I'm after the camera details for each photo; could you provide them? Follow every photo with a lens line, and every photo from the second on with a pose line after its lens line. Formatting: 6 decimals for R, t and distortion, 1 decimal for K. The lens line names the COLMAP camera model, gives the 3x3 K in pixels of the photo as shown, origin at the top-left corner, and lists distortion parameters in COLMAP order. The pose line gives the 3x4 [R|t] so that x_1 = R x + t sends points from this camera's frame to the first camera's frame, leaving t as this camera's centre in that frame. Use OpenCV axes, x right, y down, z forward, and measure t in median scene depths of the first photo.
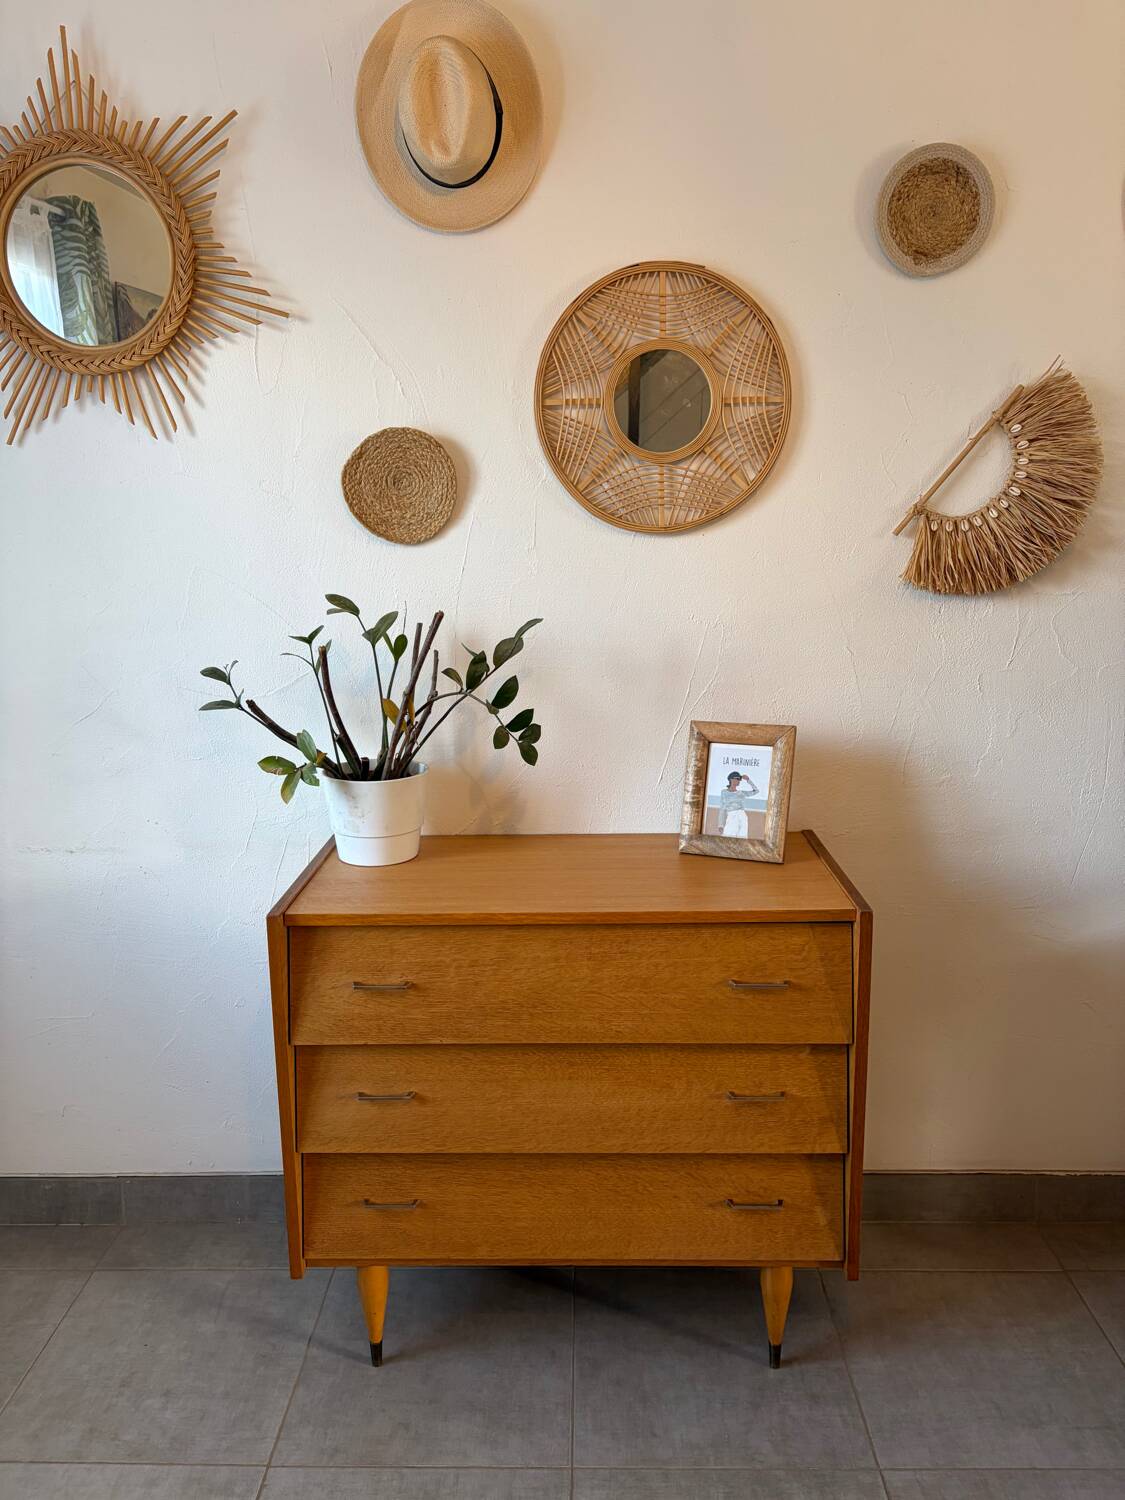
lens RADIAL K [[1127.9, 0, 554.8], [0, 1127.9, 758.4], [0, 0, 1]] dist [0.056782, -0.066987]
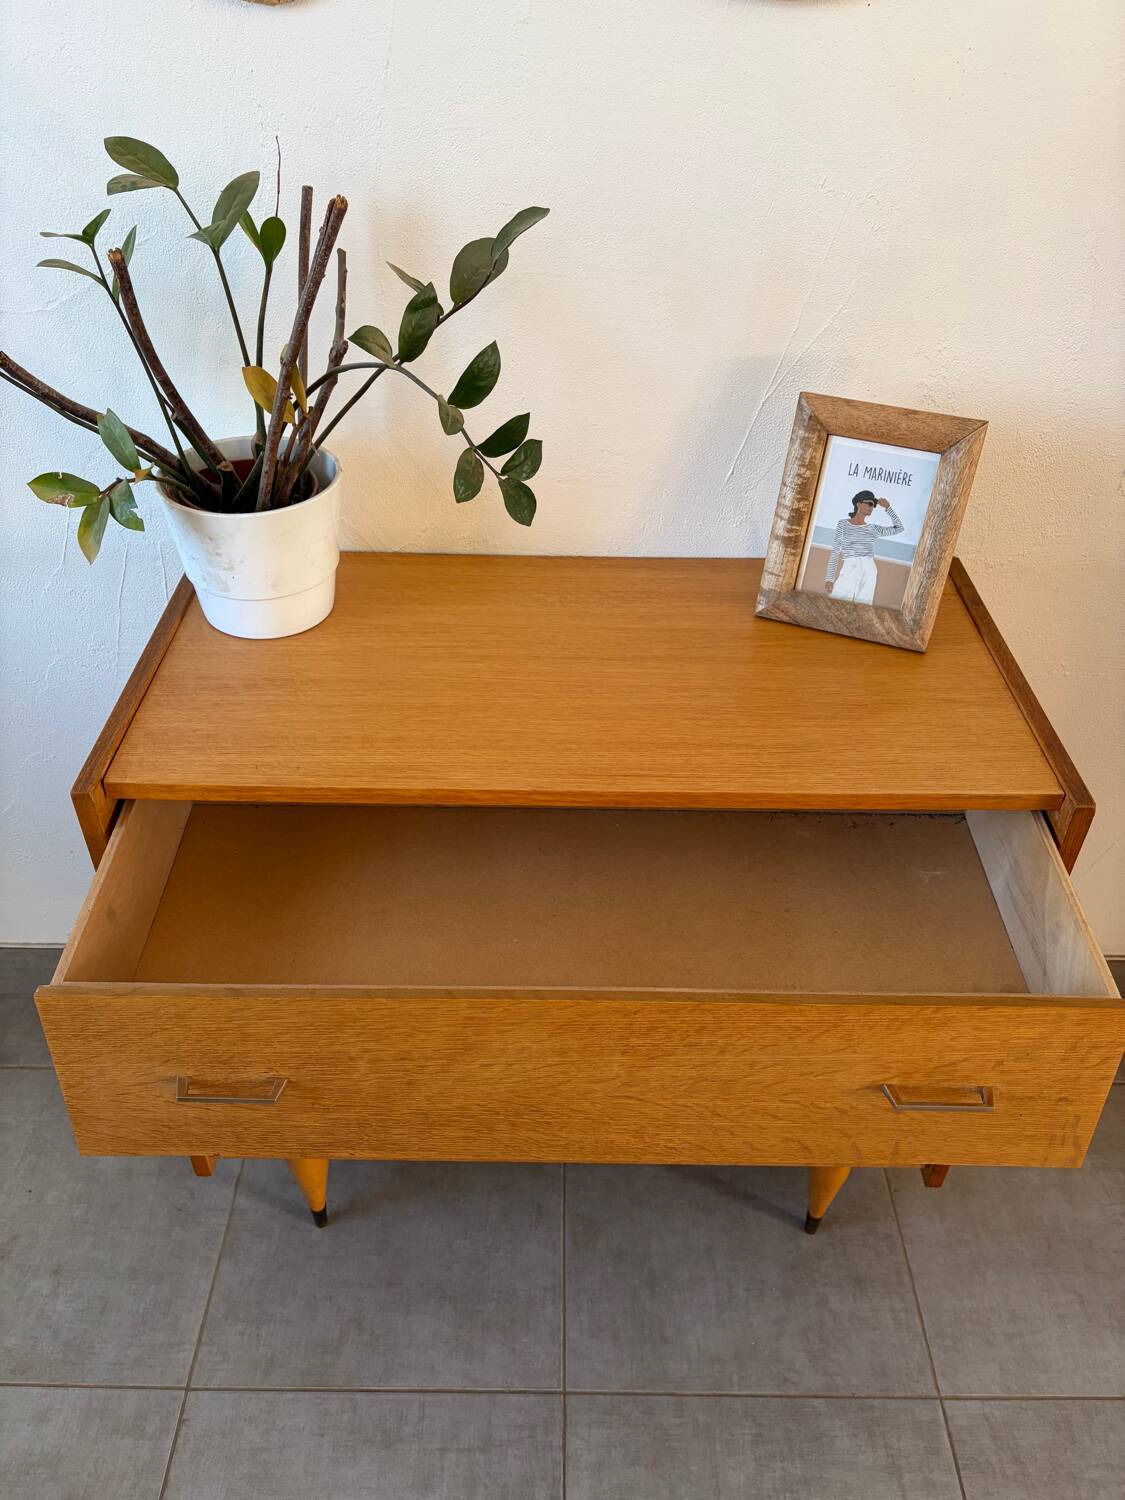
lens RADIAL K [[1127.9, 0, 554.8], [0, 1127.9, 758.4], [0, 0, 1]] dist [0.056782, -0.066987]
pose [[0.999341, 0.011704, 0.034358, -0.022873], [-0.026026, 0.890868, 0.453517, -0.136535], [-0.025300, -0.454112, 0.890585, 0.440446]]
